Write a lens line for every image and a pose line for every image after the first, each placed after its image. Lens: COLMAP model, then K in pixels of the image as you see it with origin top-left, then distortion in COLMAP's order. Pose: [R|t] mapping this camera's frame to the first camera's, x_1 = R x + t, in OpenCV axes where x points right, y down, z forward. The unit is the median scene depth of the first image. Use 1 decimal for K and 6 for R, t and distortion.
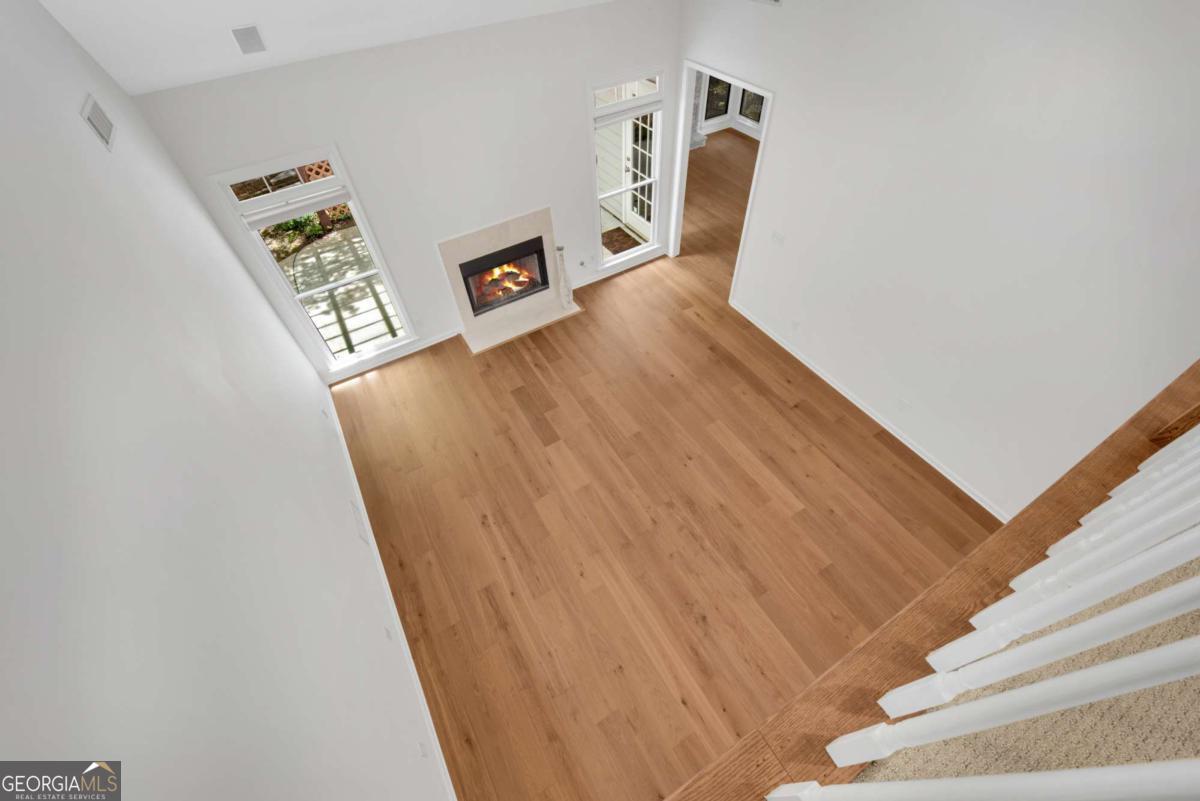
lens RADIAL K [[515.1, 0, 619.1], [0, 515.1, 405.0], [0, 0, 1]] dist [-0.002582, -0.000192]
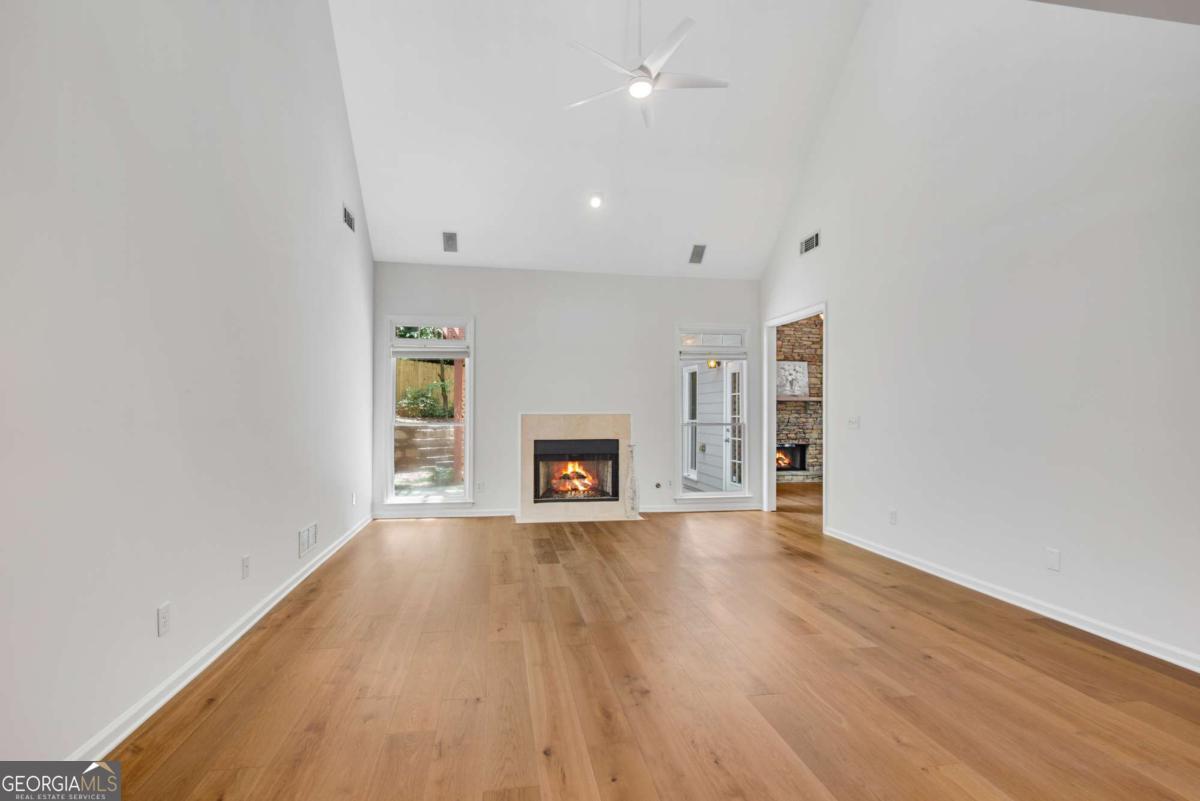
lens RADIAL K [[590.4, 0, 602.9], [0, 590.4, 408.2], [0, 0, 1]] dist [-0.005287, -0.000458]
pose [[0.928633, -0.001915, -0.370994, 0.289130], [-0.291227, 0.615751, -0.732146, 0.566121], [0.229842, 0.787939, 0.571249, 0.288598]]
